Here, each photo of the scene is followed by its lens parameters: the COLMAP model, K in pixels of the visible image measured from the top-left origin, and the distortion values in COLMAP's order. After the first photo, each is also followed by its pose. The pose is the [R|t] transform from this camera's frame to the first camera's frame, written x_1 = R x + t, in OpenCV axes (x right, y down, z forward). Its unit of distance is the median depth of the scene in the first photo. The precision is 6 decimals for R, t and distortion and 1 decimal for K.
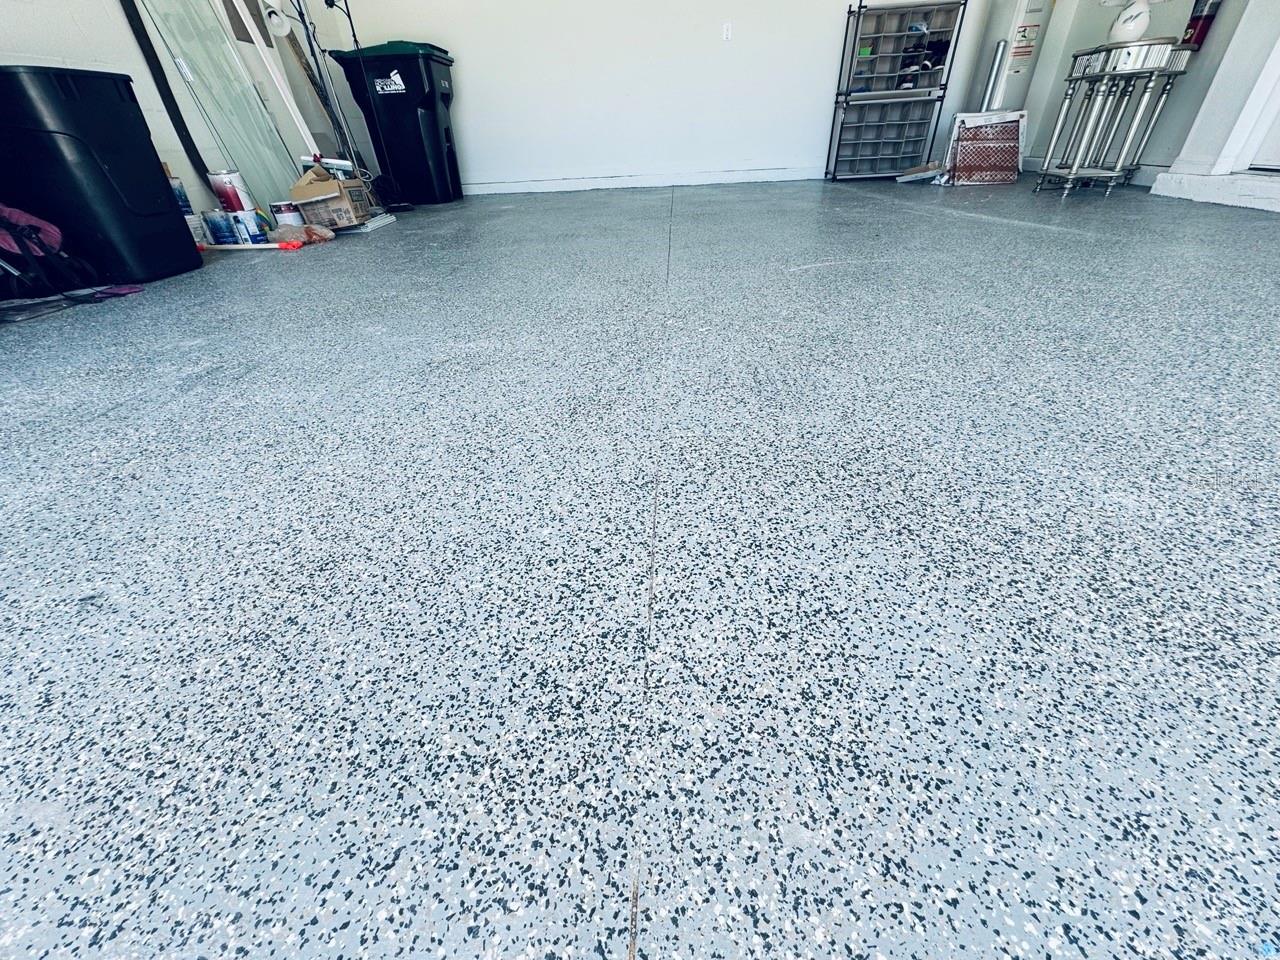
lens RADIAL K [[511.3, 0, 640.0], [0, 511.3, 478.7], [0, 0, 1]] dist [-0.001632, -0.000545]
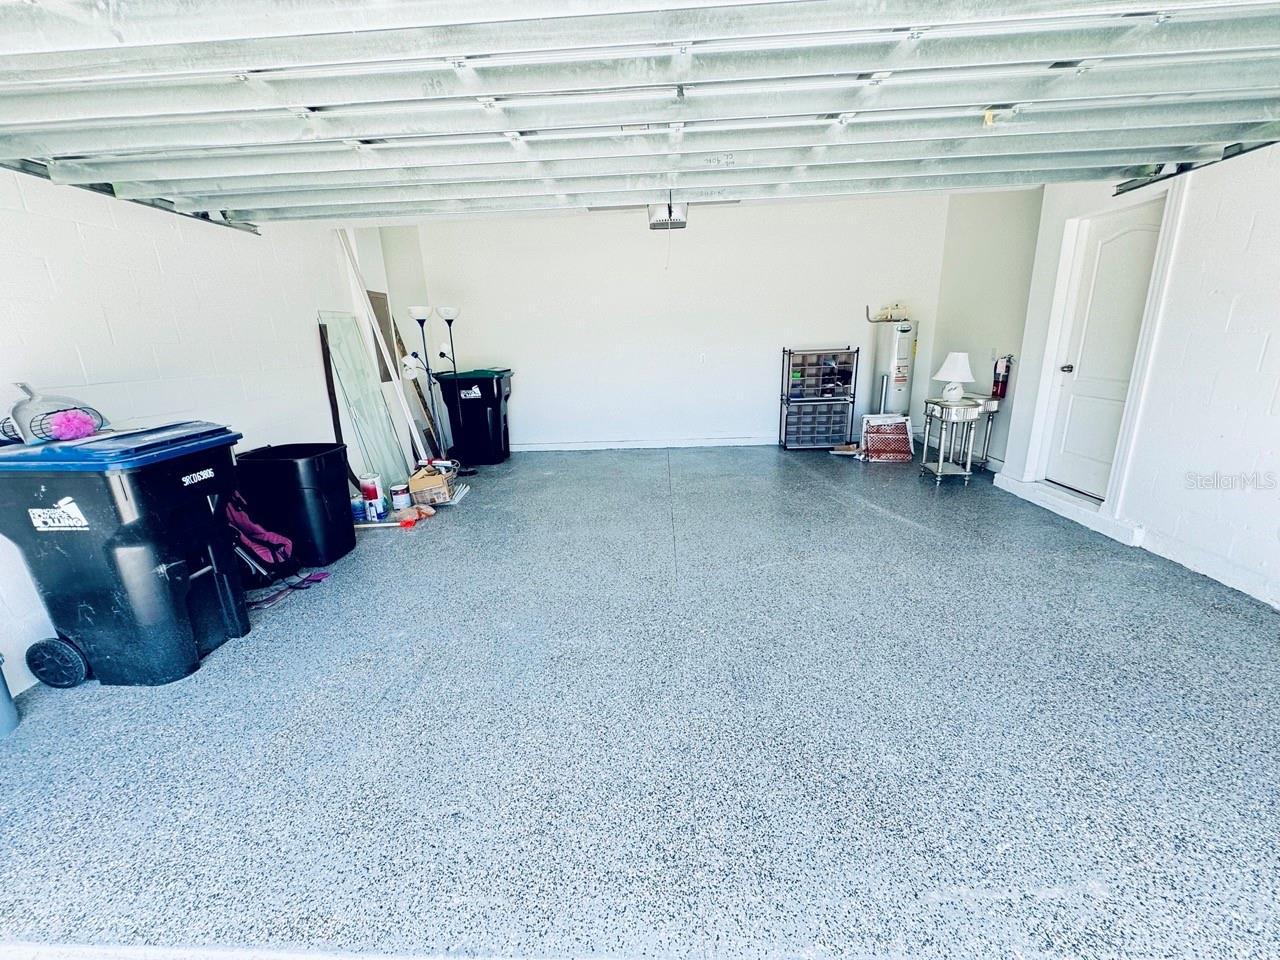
lens RADIAL K [[511.3, 0, 640.0], [0, 511.3, 478.7], [0, 0, 1]] dist [-0.001632, -0.000545]
pose [[0.999681, 0.003767, 0.024976, -0.236776], [0.004470, 0.946823, -0.321724, -0.381667], [-0.024860, 0.321733, 0.946504, -1.425697]]
